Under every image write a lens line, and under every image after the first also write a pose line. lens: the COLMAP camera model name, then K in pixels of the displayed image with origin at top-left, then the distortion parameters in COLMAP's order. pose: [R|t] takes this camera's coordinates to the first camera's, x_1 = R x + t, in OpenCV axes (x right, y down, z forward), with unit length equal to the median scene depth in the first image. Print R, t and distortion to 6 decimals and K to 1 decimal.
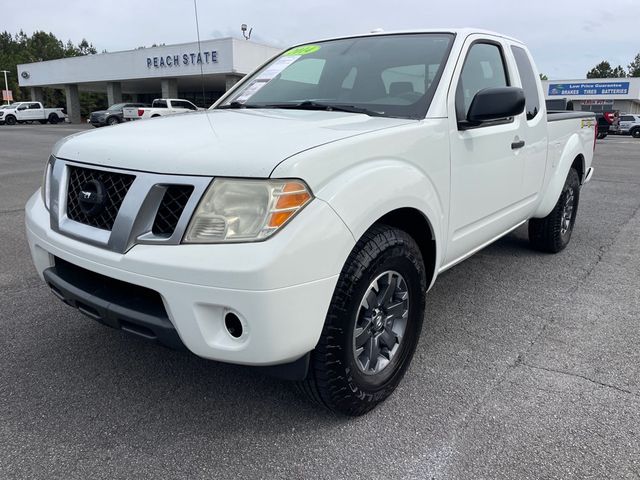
lens RADIAL K [[487.2, 0, 314.6], [0, 487.2, 242.3], [0, 0, 1]] dist [0.080973, -0.110447]
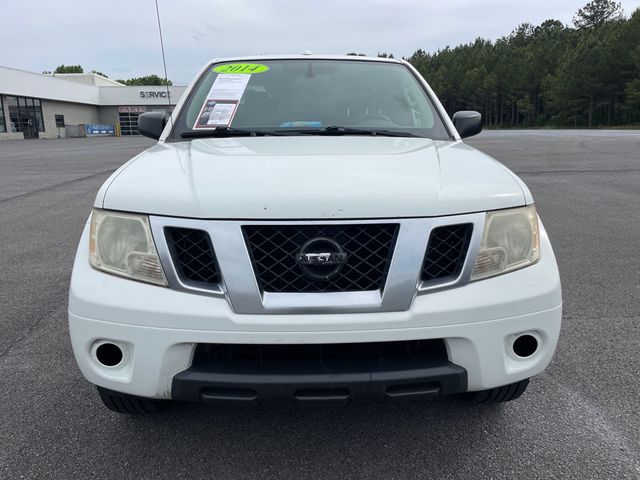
lens RADIAL K [[487.2, 0, 314.6], [0, 487.2, 242.3], [0, 0, 1]] dist [0.080973, -0.110447]
pose [[0.771861, -0.177905, 0.610394, -0.960616], [0.181358, 0.981775, 0.056815, -0.167192], [-0.609377, 0.066846, 0.790058, 0.353050]]
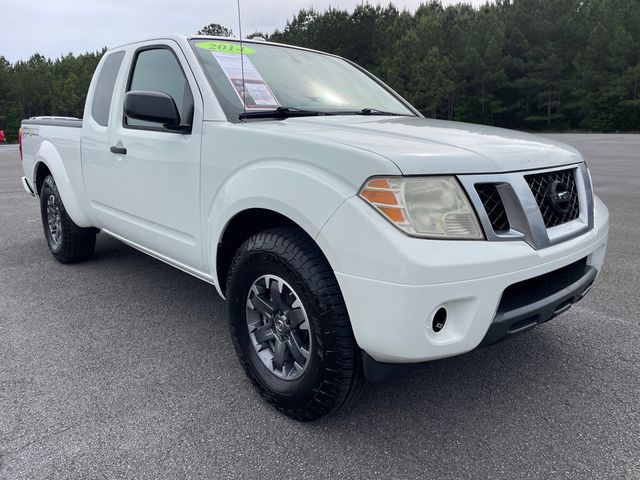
lens RADIAL K [[487.2, 0, 314.6], [0, 487.2, 242.3], [0, 0, 1]] dist [0.080973, -0.110447]
pose [[0.169809, -0.245095, 0.954512, -1.587002], [0.265358, 0.944176, 0.195234, -0.348457], [-0.949079, 0.220135, 0.225368, 1.294169]]
